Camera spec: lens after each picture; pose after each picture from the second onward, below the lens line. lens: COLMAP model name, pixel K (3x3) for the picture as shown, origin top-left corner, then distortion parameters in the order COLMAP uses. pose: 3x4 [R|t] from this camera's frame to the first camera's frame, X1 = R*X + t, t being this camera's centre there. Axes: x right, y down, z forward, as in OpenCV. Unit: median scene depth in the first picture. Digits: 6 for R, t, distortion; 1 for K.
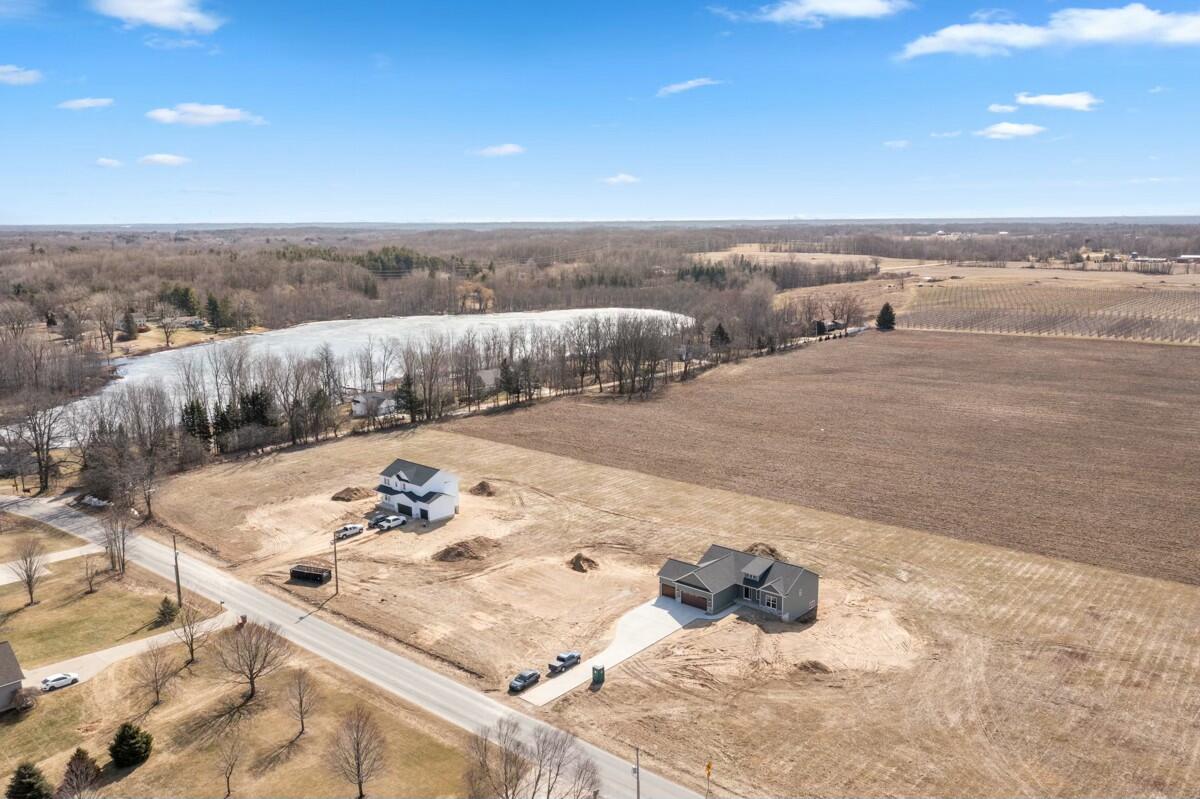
lens RADIAL K [[948.2, 0, 600.0], [0, 948.2, 399.5], [0, 0, 1]] dist [0.004011, -0.004812]
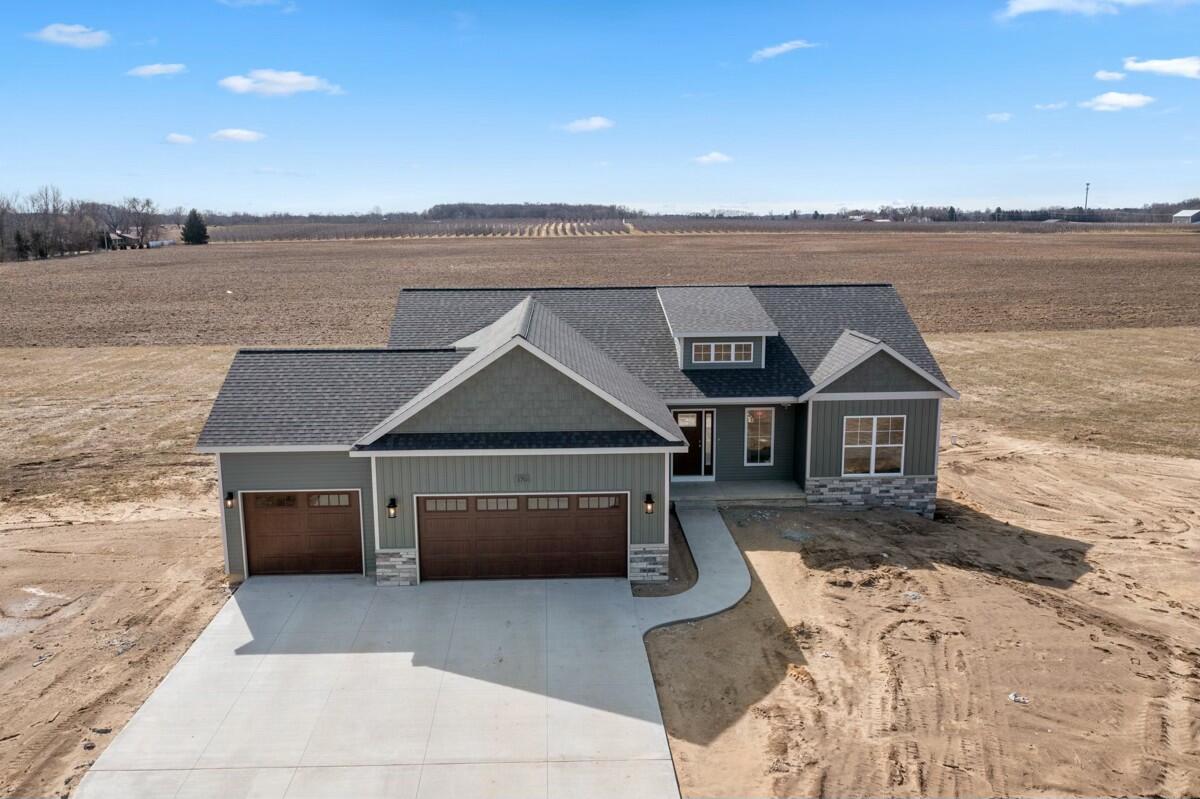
lens RADIAL K [[948.2, 0, 600.0], [0, 948.2, 399.5], [0, 0, 1]] dist [0.004011, -0.004812]
pose [[0.715459, -0.120893, 0.688116, 0.004997], [0.126088, 0.991086, 0.043023, 0.184739], [-0.687183, 0.055982, 0.724324, 0.878250]]
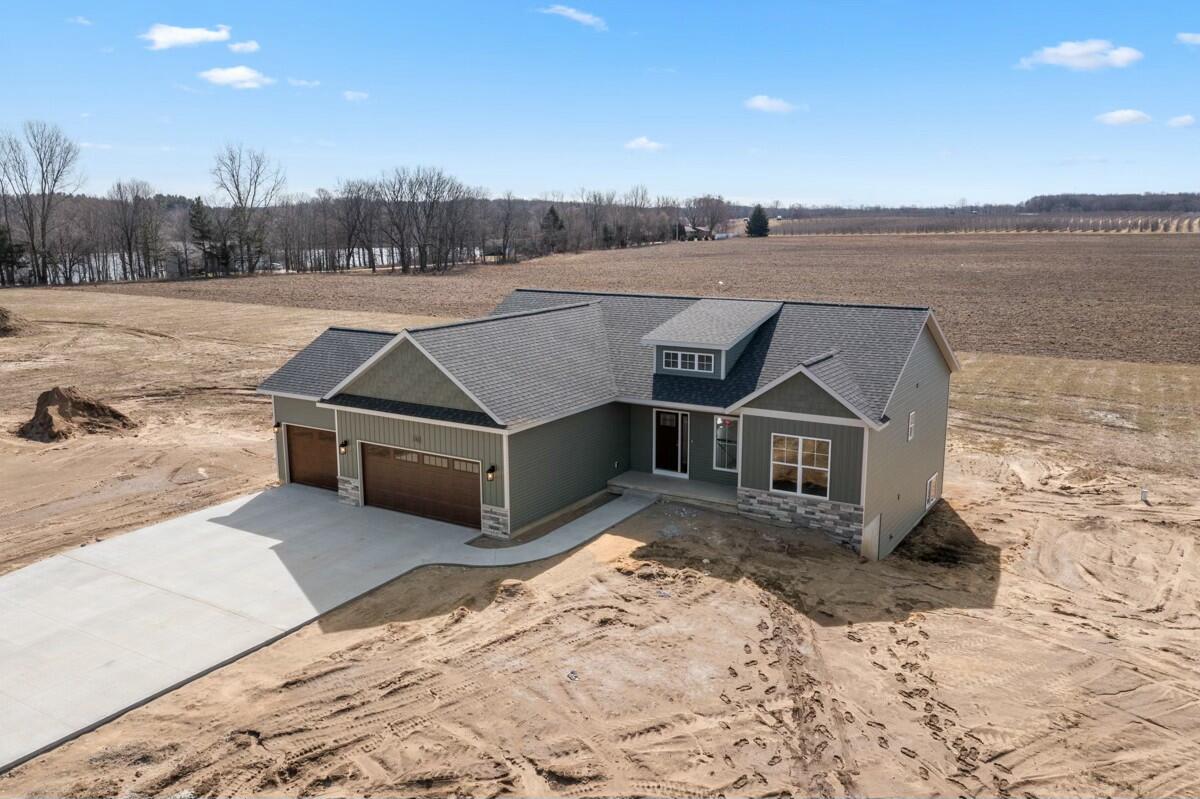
lens RADIAL K [[948.2, 0, 600.0], [0, 948.2, 399.5], [0, 0, 1]] dist [0.004011, -0.004812]
pose [[0.985317, -0.024750, 0.168930, 0.103486], [0.024221, 0.999693, 0.005191, 0.193777], [-0.169006, -0.001023, 0.985614, 0.794721]]
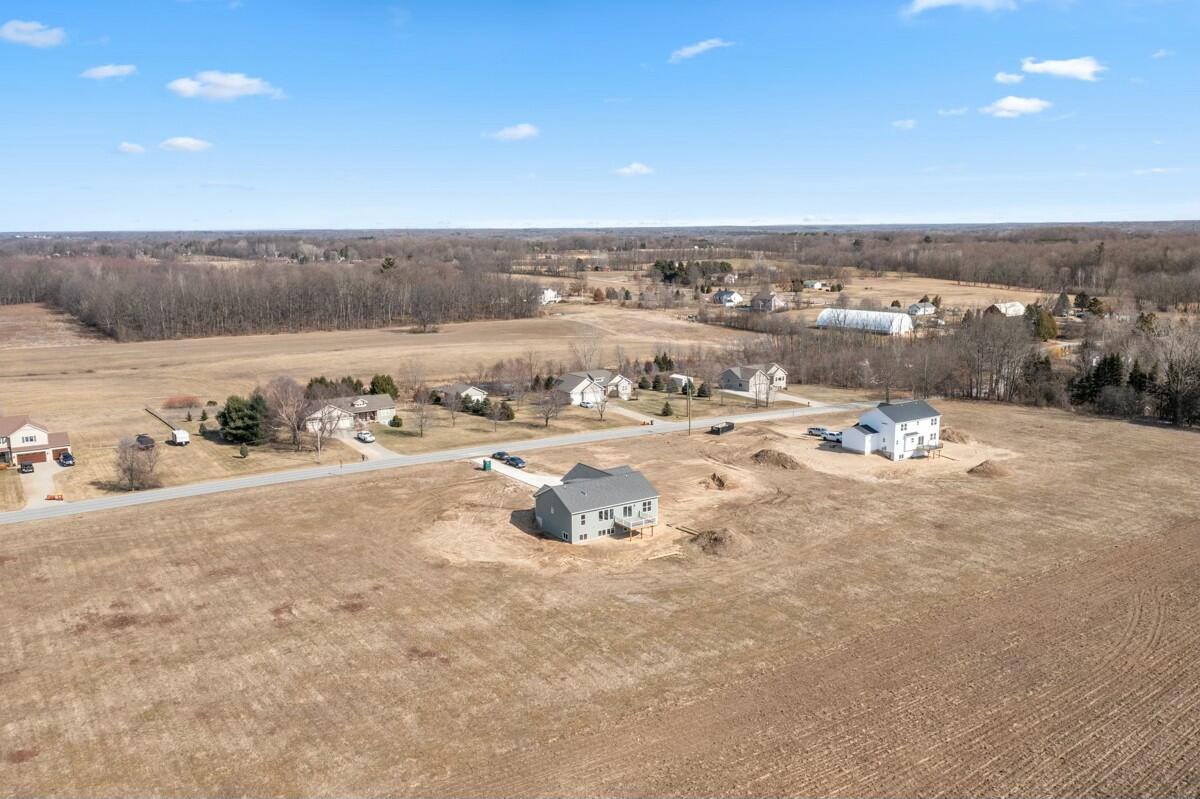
lens RADIAL K [[948.2, 0, 600.0], [0, 948.2, 399.5], [0, 0, 1]] dist [0.004011, -0.004812]
pose [[-0.253462, 0.175976, -0.951204, 1.144121], [-0.165832, 0.960853, 0.221949, -0.145181], [0.953025, 0.213996, -0.214357, 1.239638]]
